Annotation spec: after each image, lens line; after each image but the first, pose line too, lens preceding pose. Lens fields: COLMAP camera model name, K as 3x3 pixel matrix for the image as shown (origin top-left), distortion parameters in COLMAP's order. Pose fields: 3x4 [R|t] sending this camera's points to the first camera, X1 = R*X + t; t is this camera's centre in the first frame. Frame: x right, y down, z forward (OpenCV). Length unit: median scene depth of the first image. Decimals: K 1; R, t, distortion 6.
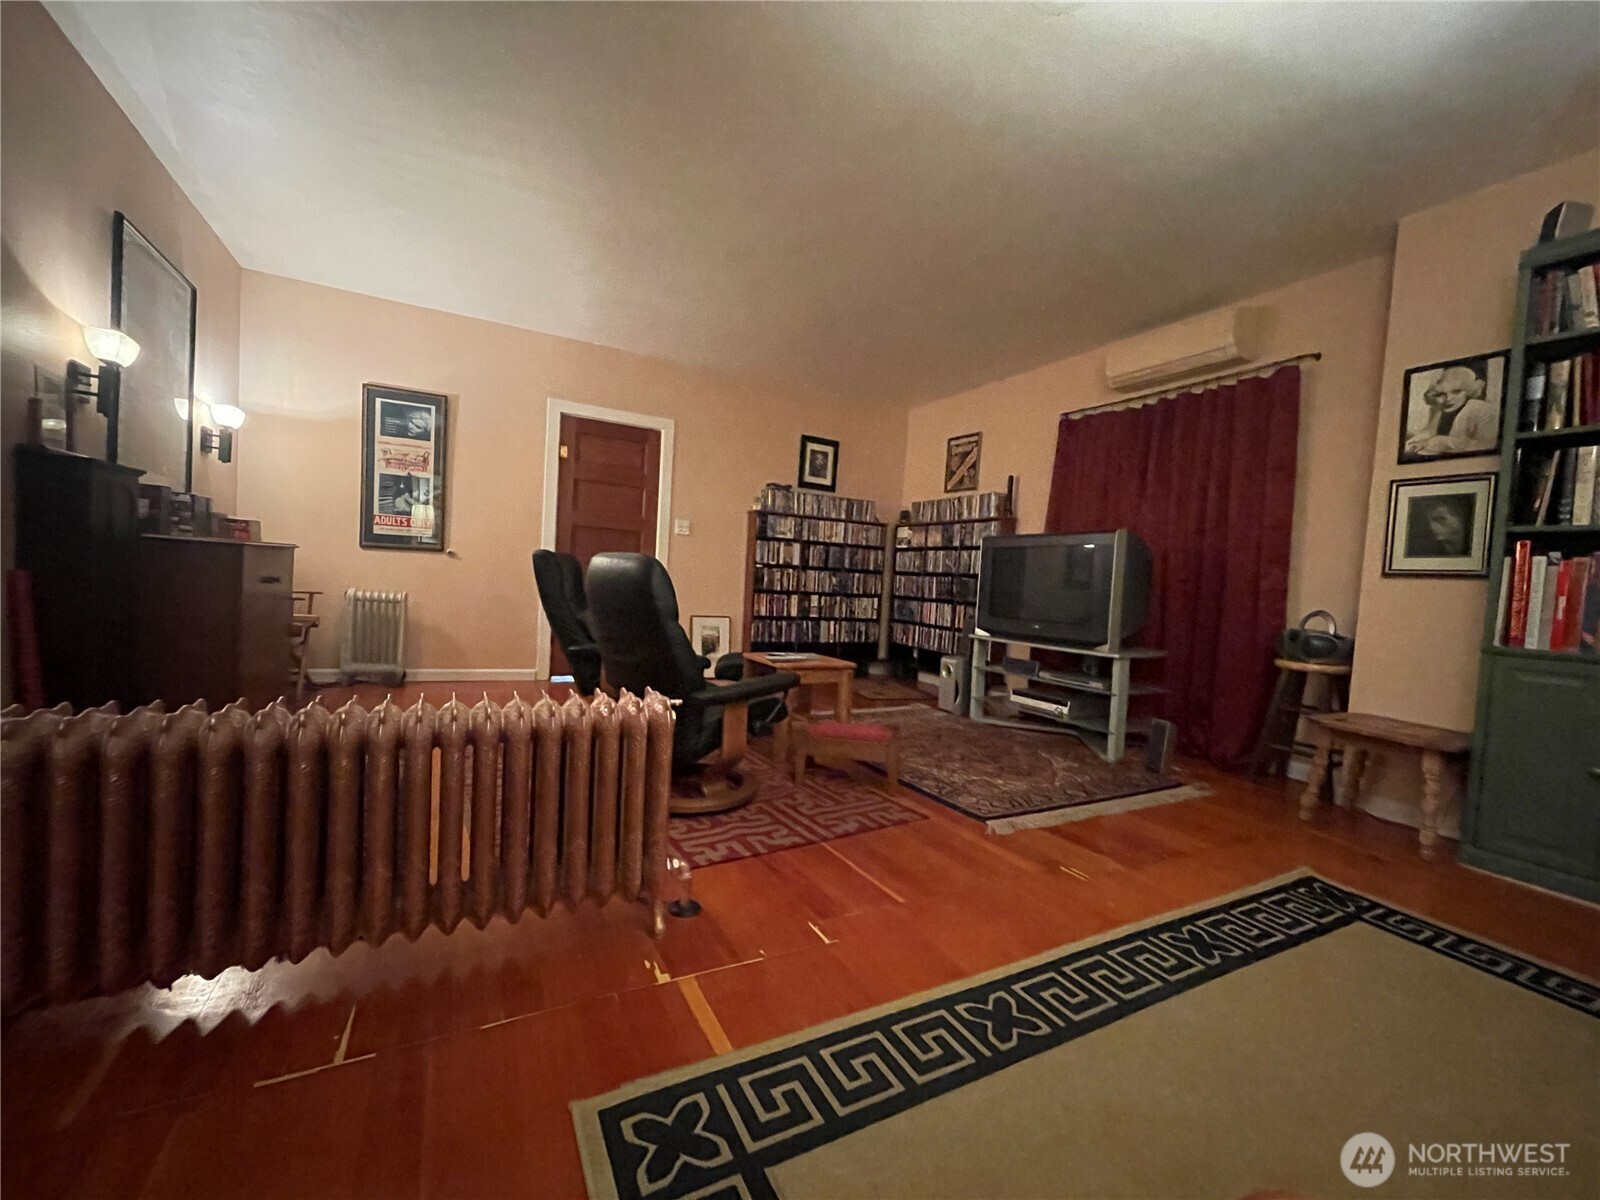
lens RADIAL K [[648.1, 0, 774.3], [0, 648.1, 603.8], [0, 0, 1]] dist [0.002044, -0.000429]
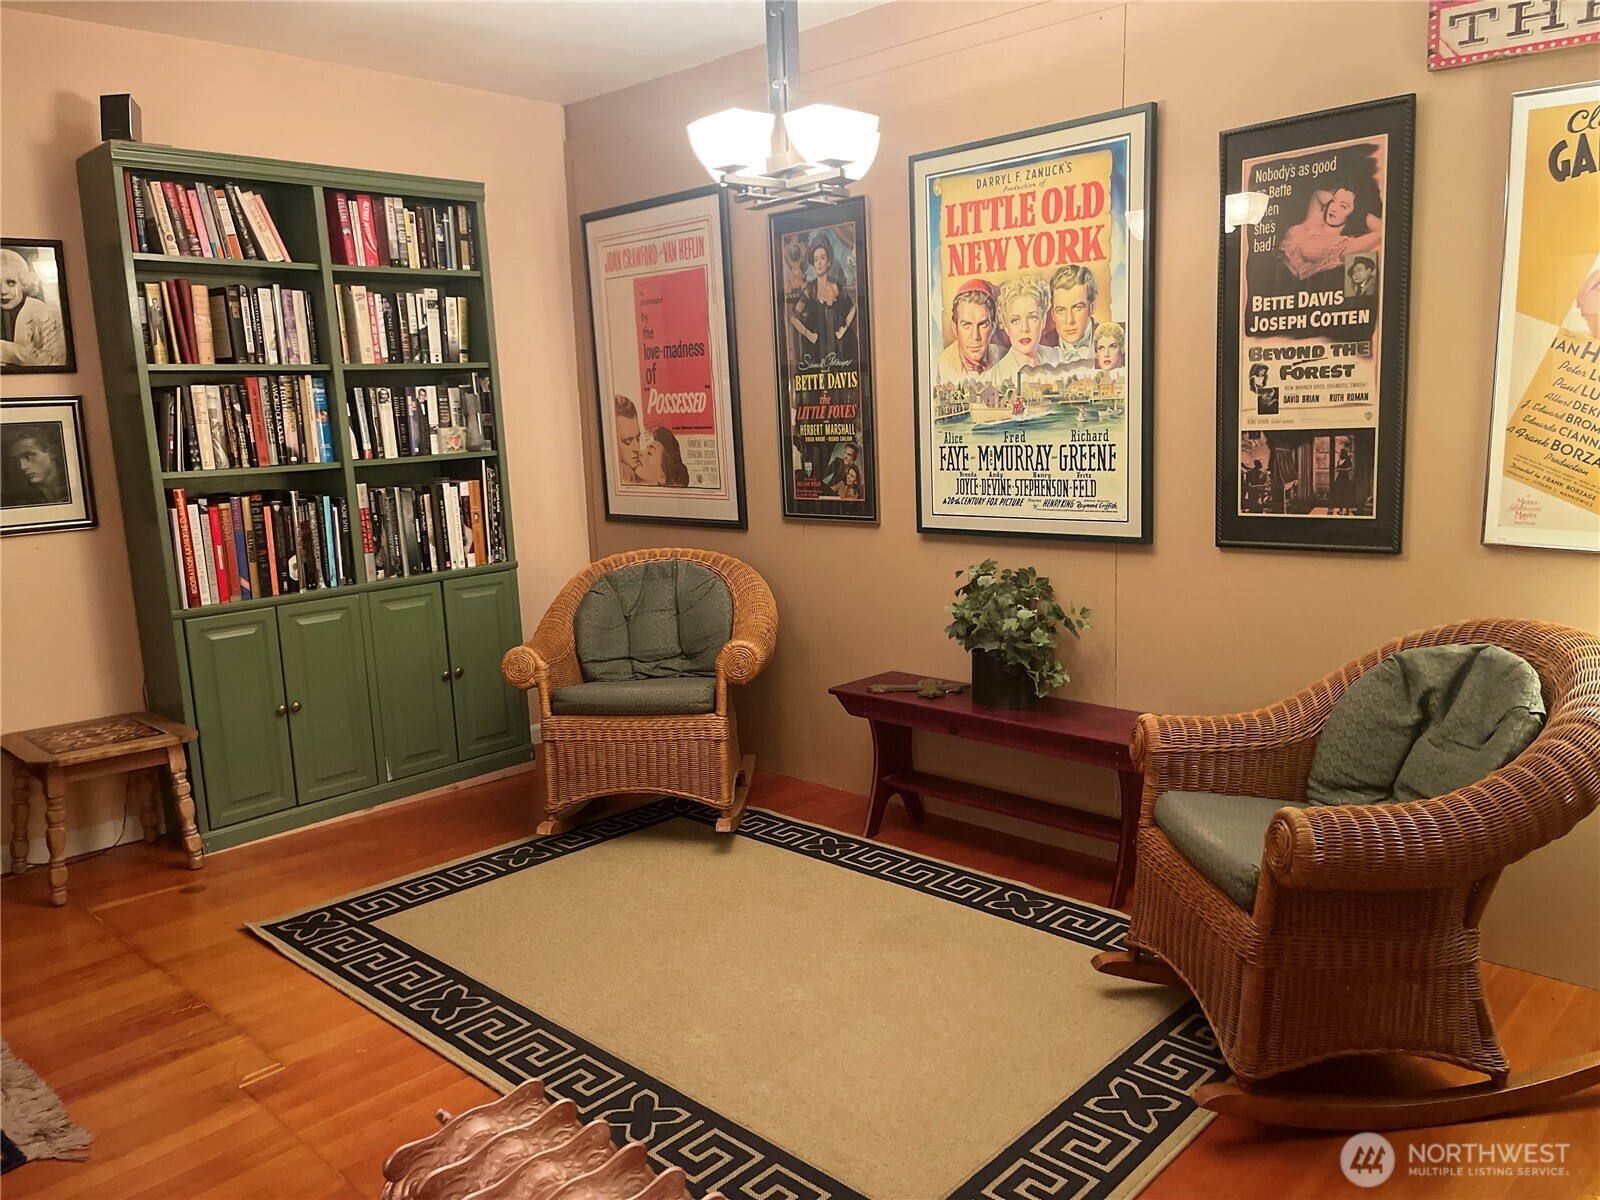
lens RADIAL K [[1217.3, 0, 796.6], [0, 1217.3, 608.9], [0, 0, 1]] dist [0.042859, -0.032636]
pose [[-0.348652, -0.203605, 0.914870, -0.599872], [0.050306, 0.970647, 0.235190, -0.242320], [-0.935901, 0.128023, -0.328175, 0.649232]]
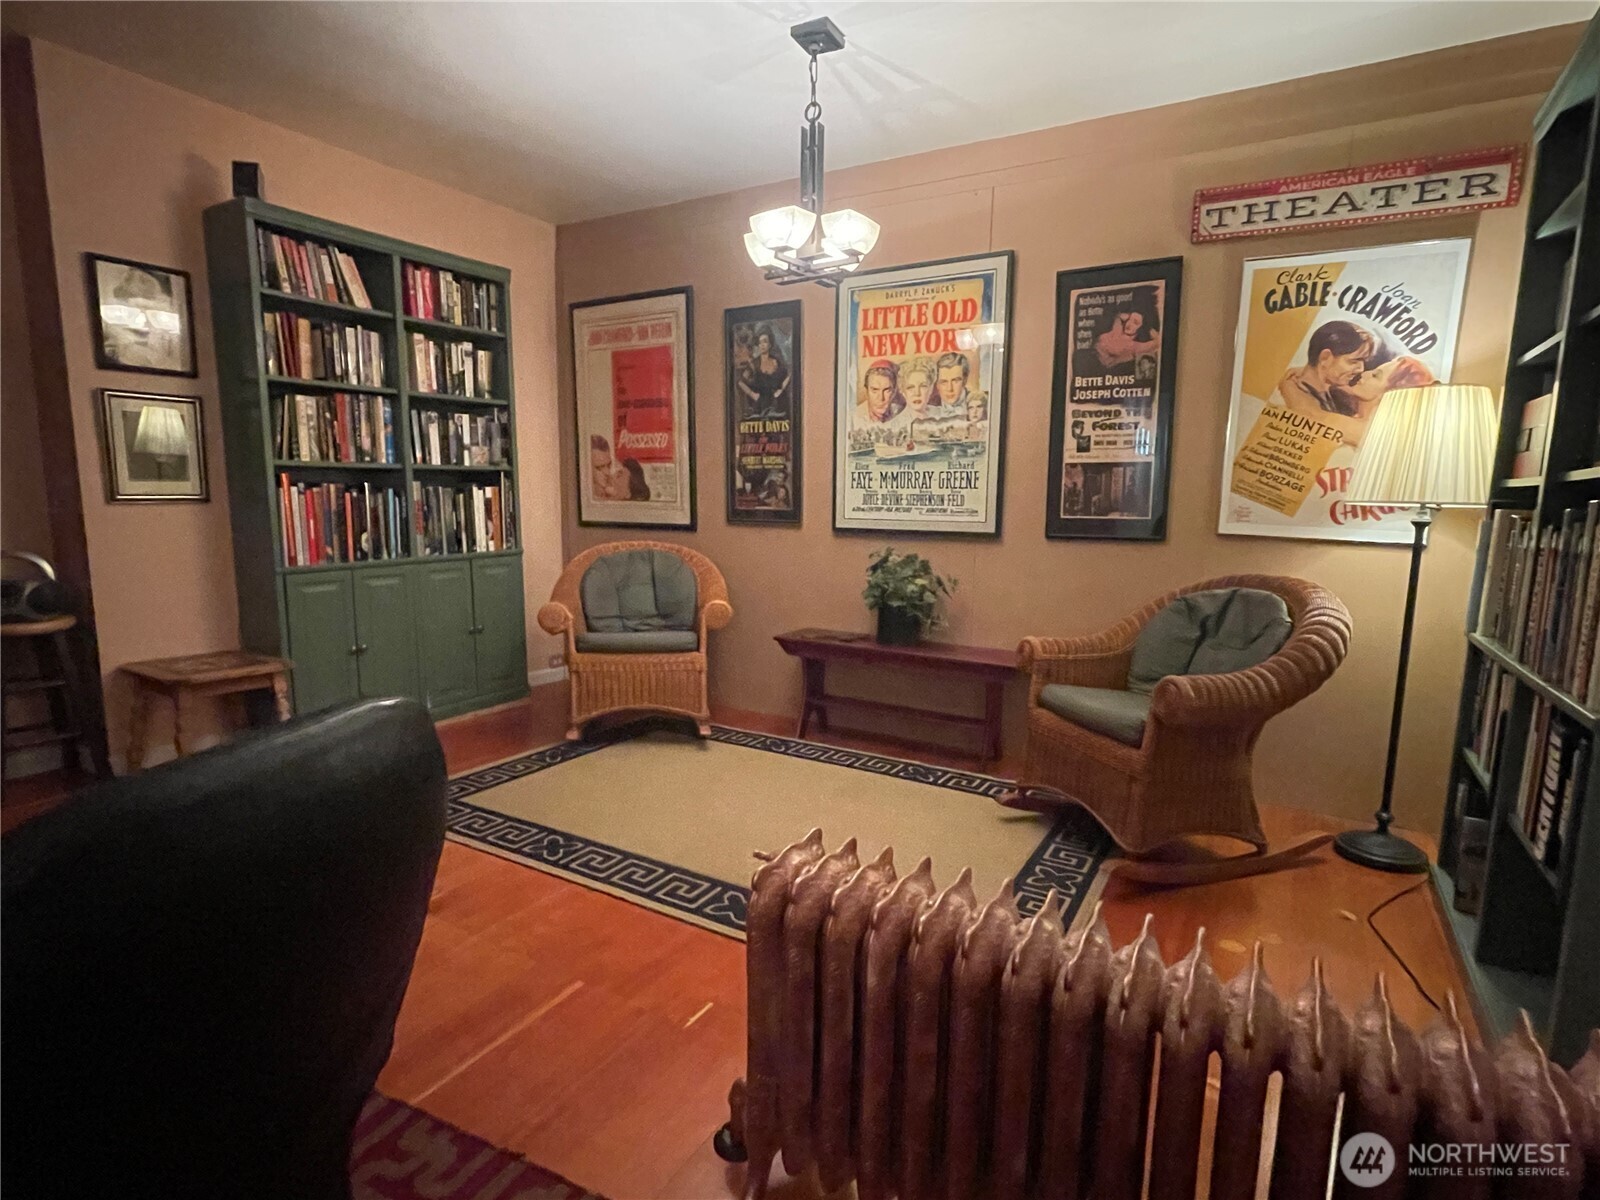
lens RADIAL K [[840.3, 0, 788.8], [0, 840.3, 616.2], [0, 0, 1]] dist [0.004199, -0.003852]
pose [[-0.539213, -0.192204, 0.819943, -0.493877], [-0.013876, 0.975504, 0.219545, -0.157188], [-0.842055, 0.107004, -0.528671, 0.883384]]
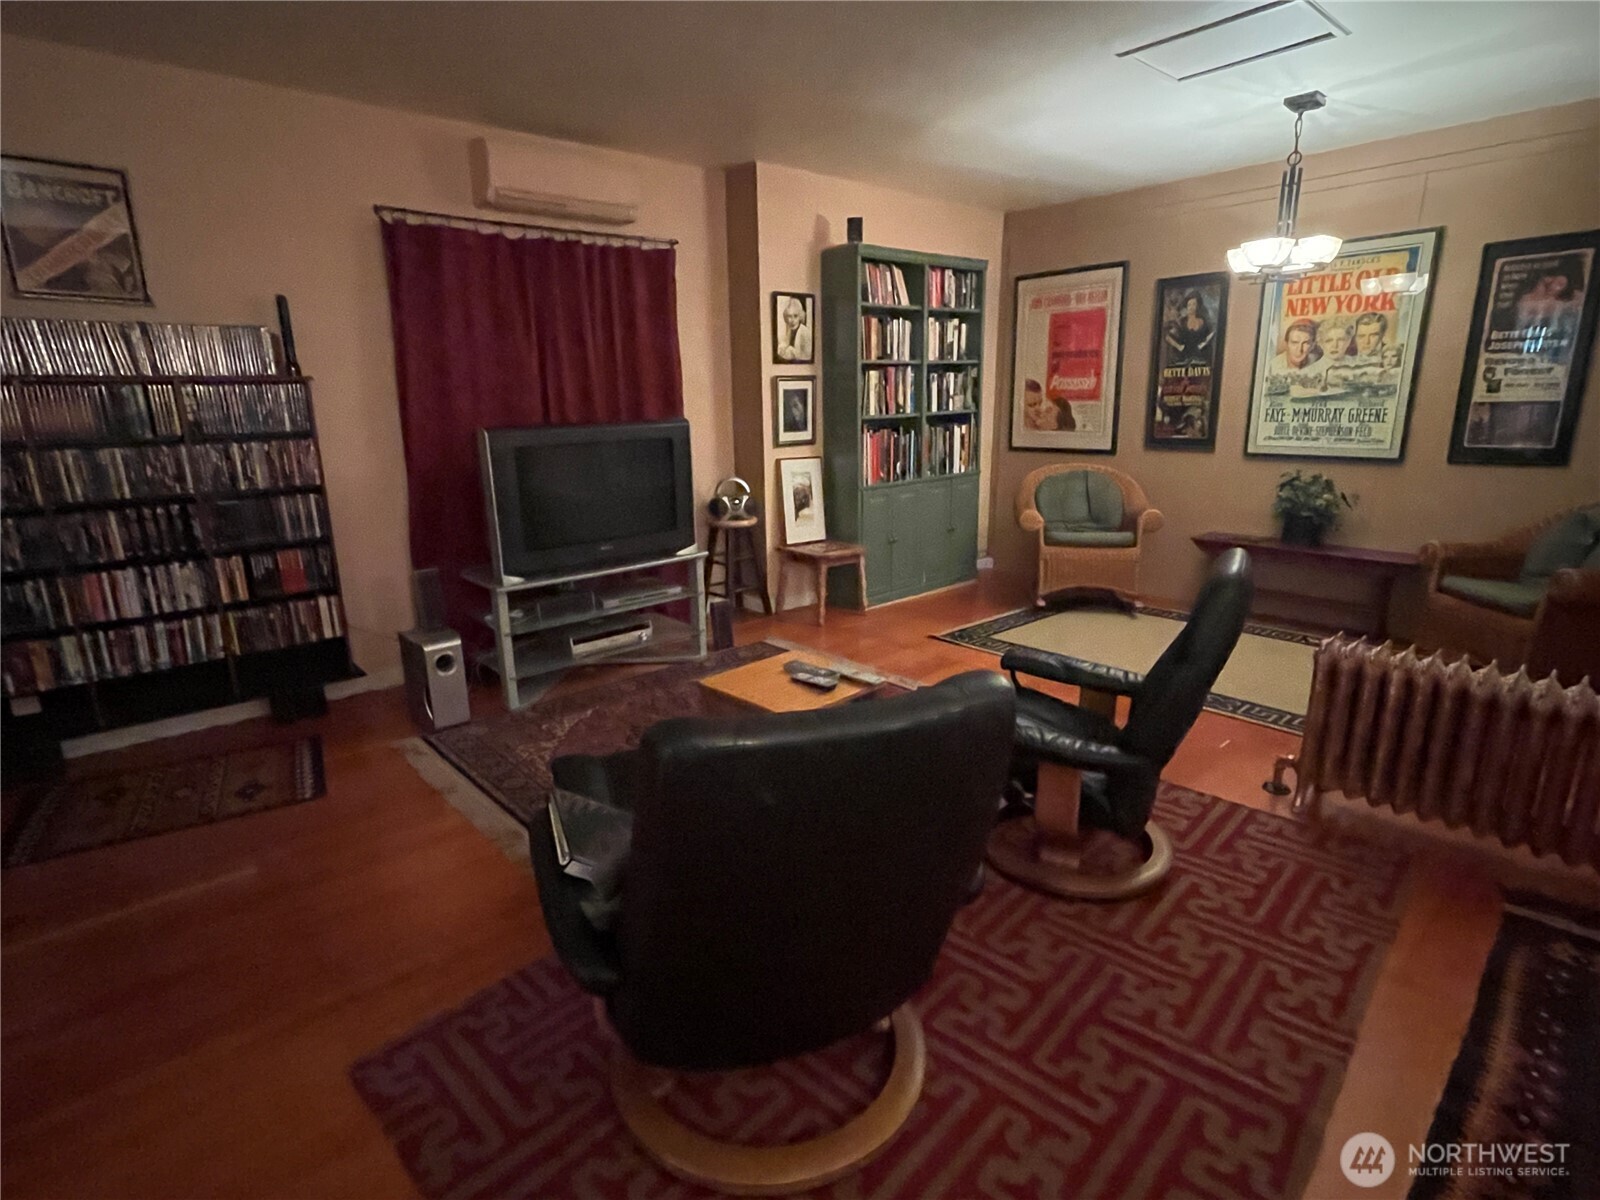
lens RADIAL K [[826.0, 0, 795.2], [0, 826.0, 613.0], [0, 0, 1]] dist [0.004186, 0.001920]
pose [[-0.268039, -0.304483, 0.914027, -0.837653], [0.039663, 0.944451, 0.326249, -0.293663], [-0.962591, 0.123701, -0.241073, 1.488259]]
